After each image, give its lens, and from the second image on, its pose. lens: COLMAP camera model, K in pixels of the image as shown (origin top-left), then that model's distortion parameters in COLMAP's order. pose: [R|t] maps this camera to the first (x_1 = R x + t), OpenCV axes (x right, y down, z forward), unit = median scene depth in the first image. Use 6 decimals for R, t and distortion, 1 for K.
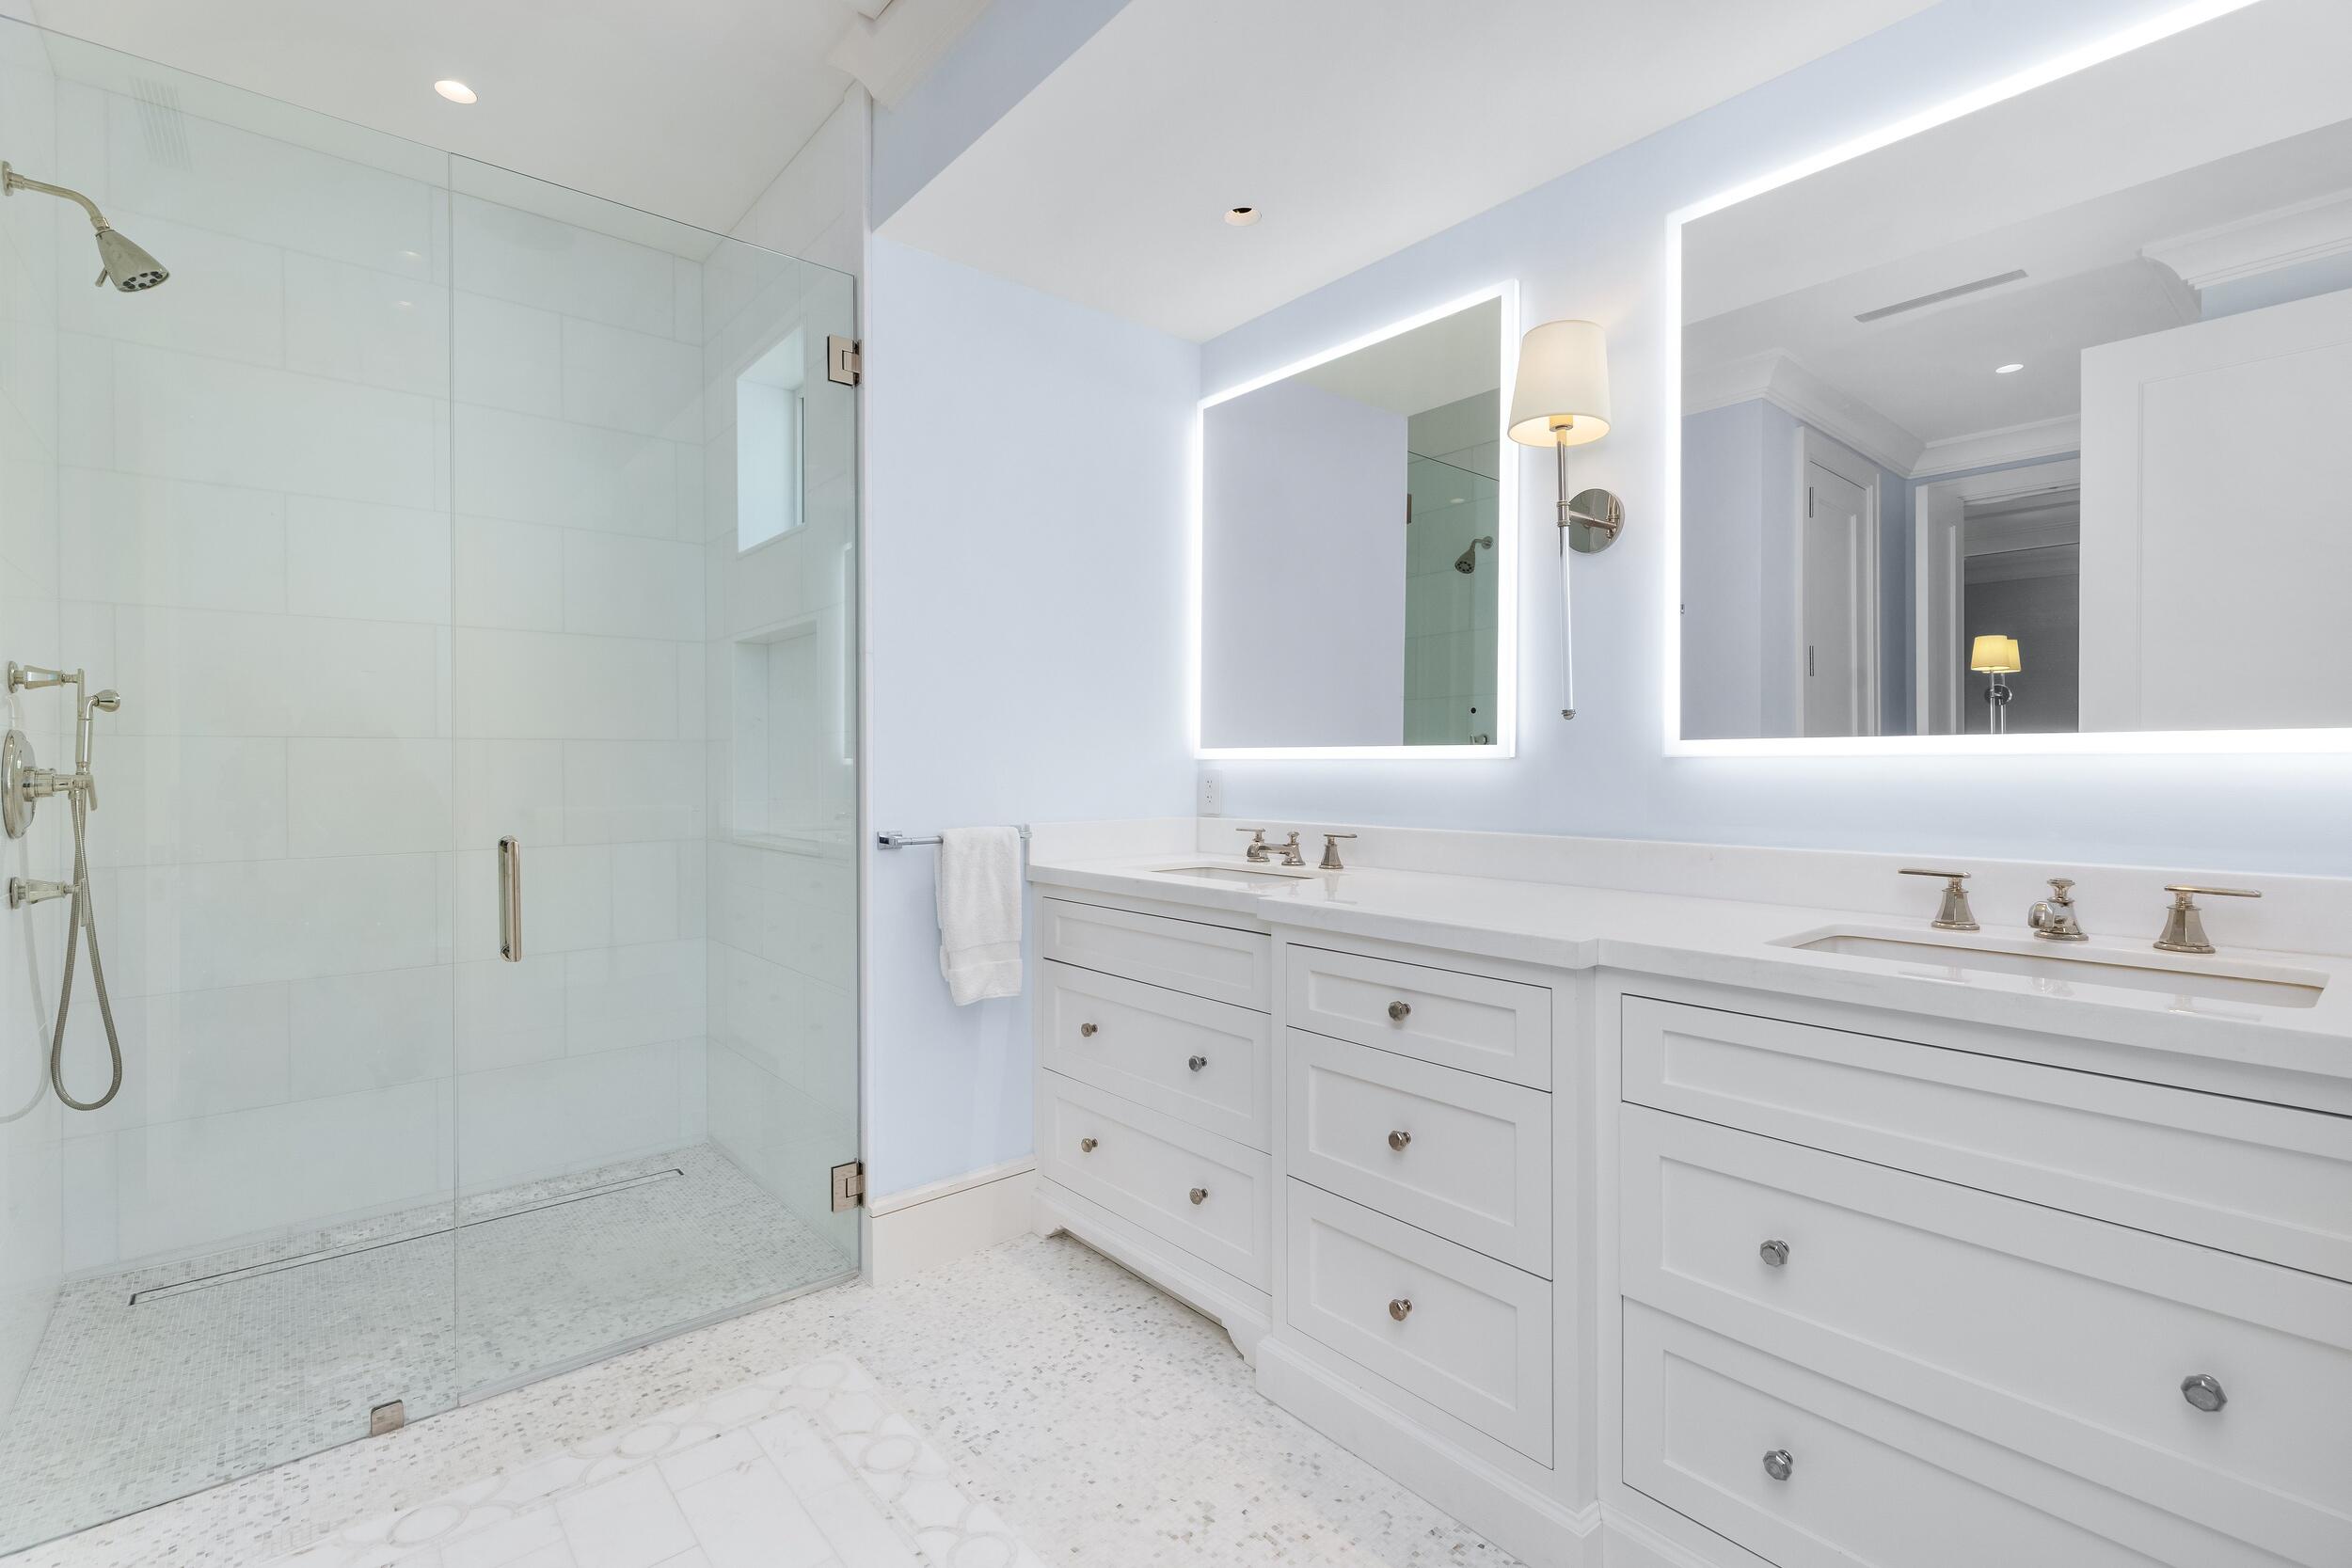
lens RADIAL K [[1080.9, 0, 1176.0], [0, 1080.9, 784.0], [0, 0, 1]] dist [-0.001752, -0.000412]
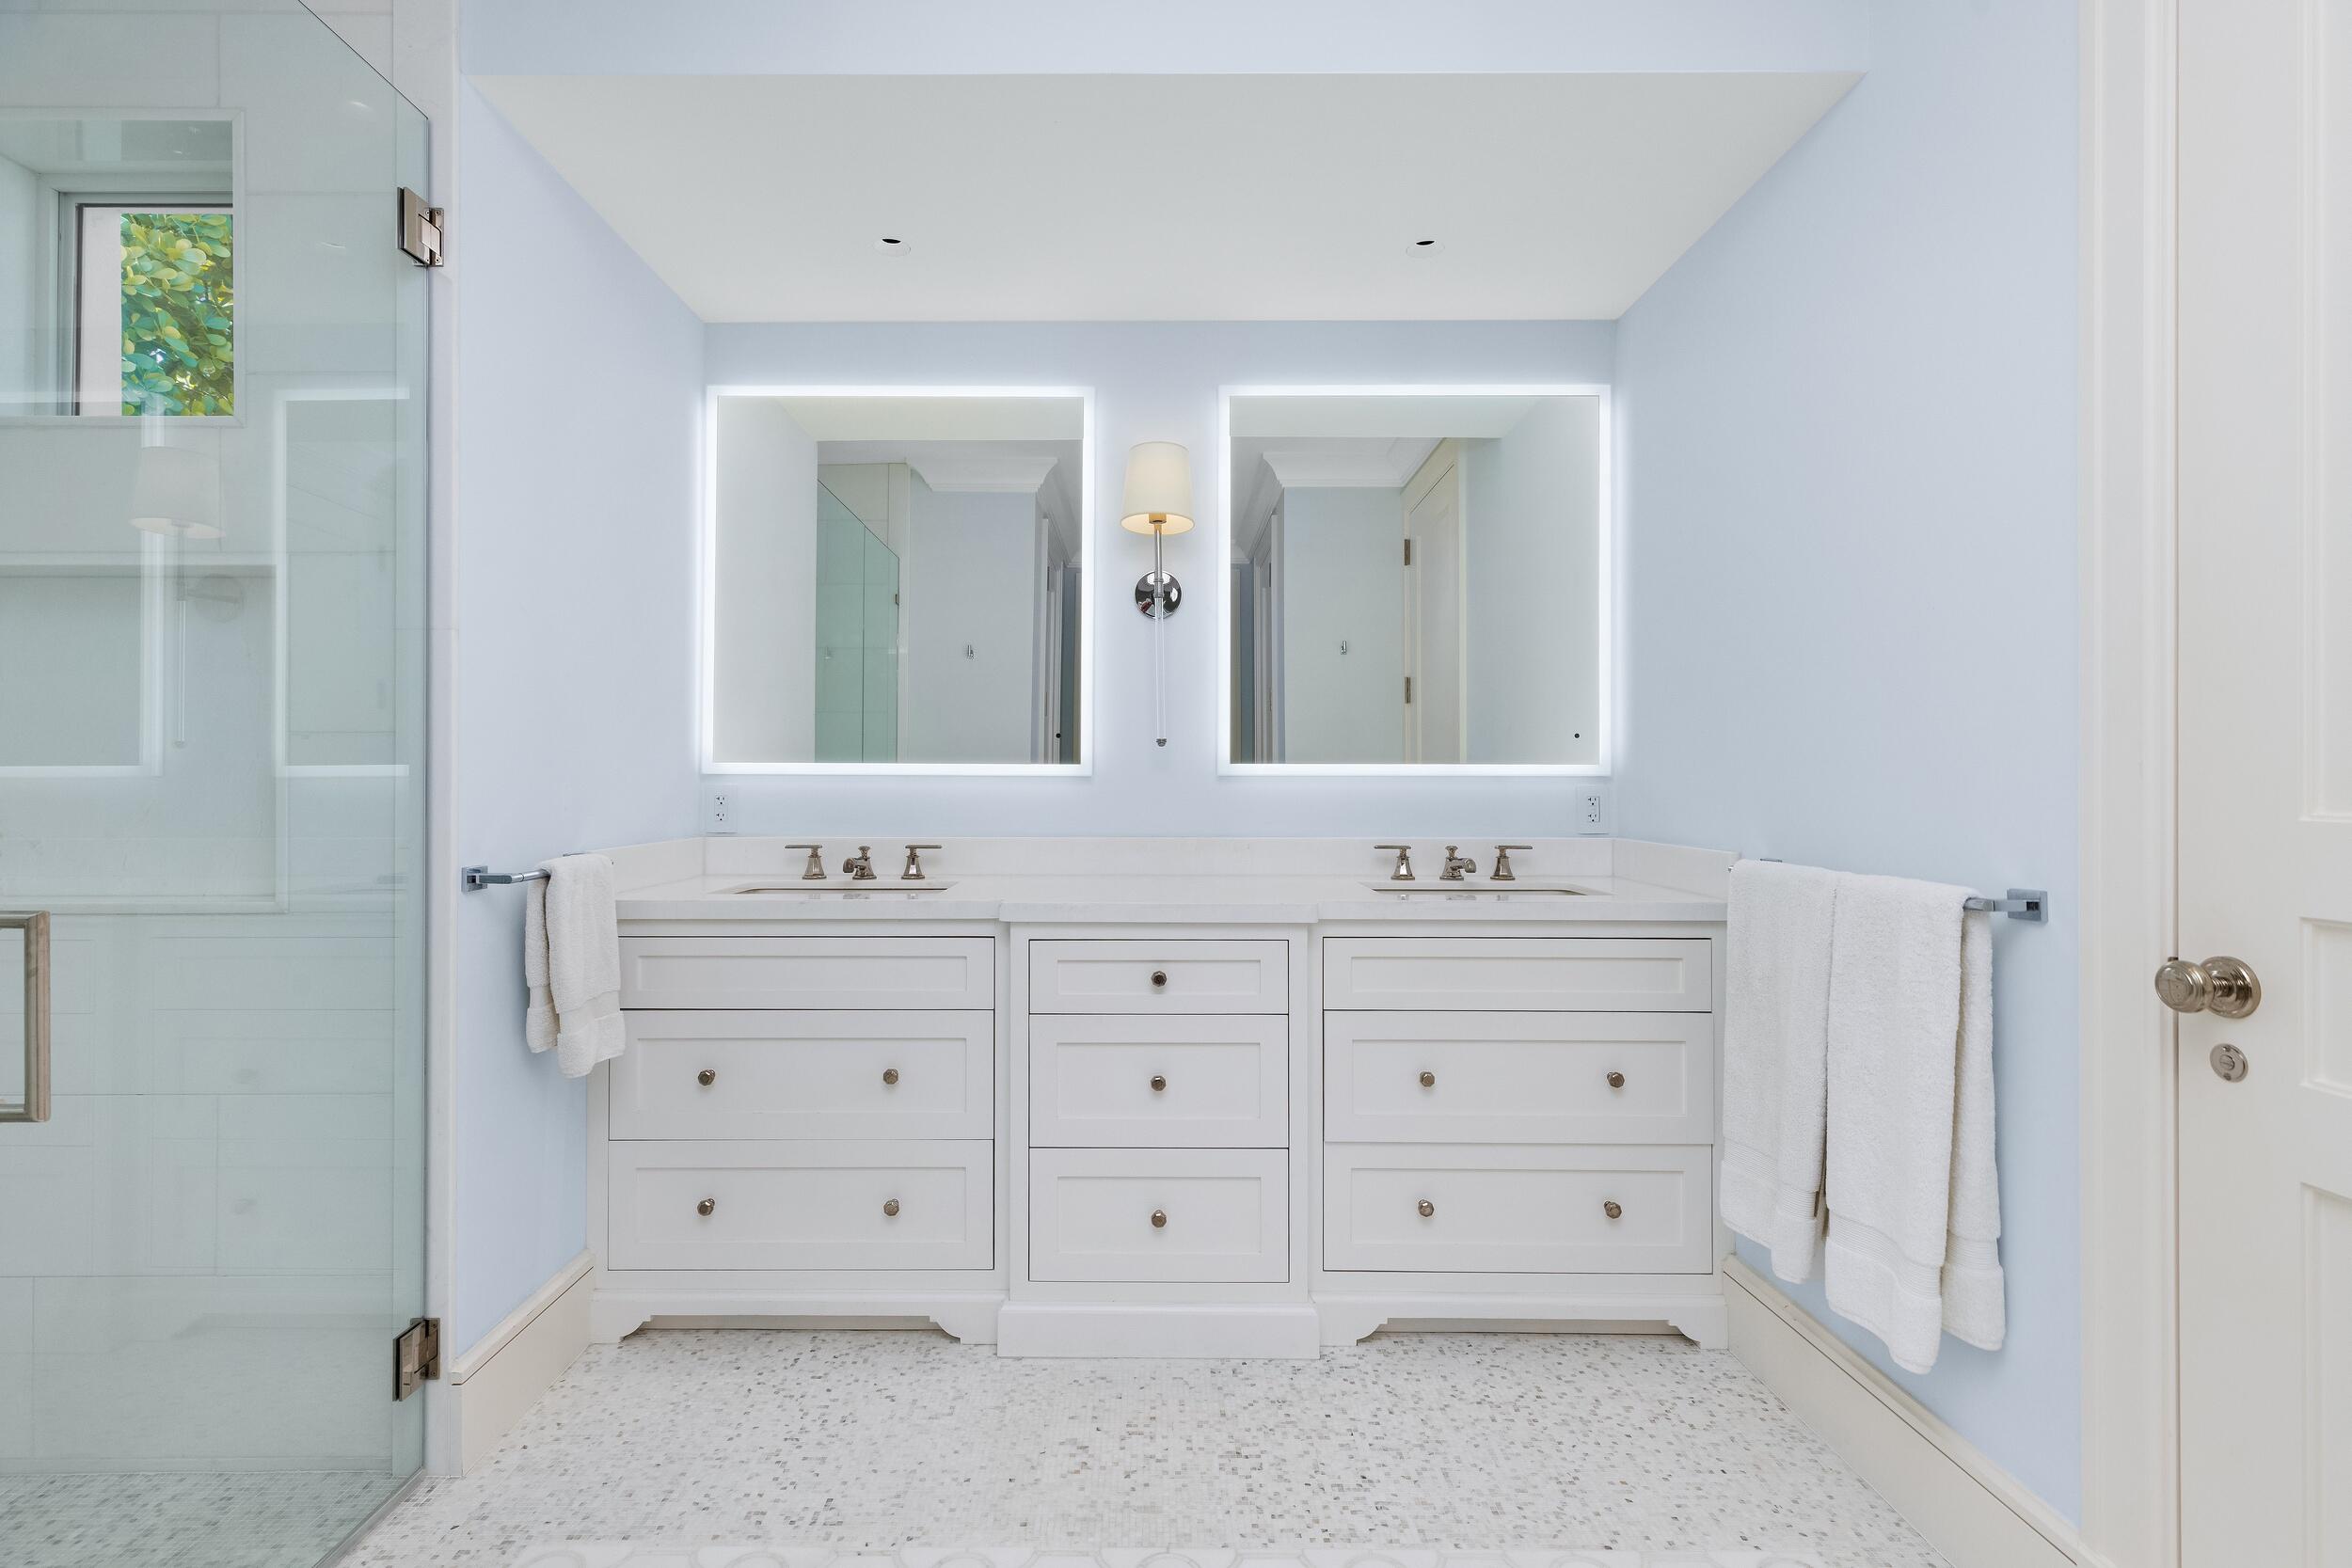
lens RADIAL K [[1080.9, 0, 1176.0], [0, 1080.9, 784.0], [0, 0, 1]] dist [-0.001752, -0.000412]
pose [[0.636571, -0.001820, 0.771216, -0.611603], [0.011233, 0.999913, -0.006912, -0.005272], [-0.771136, 0.013063, 0.636536, 0.151921]]
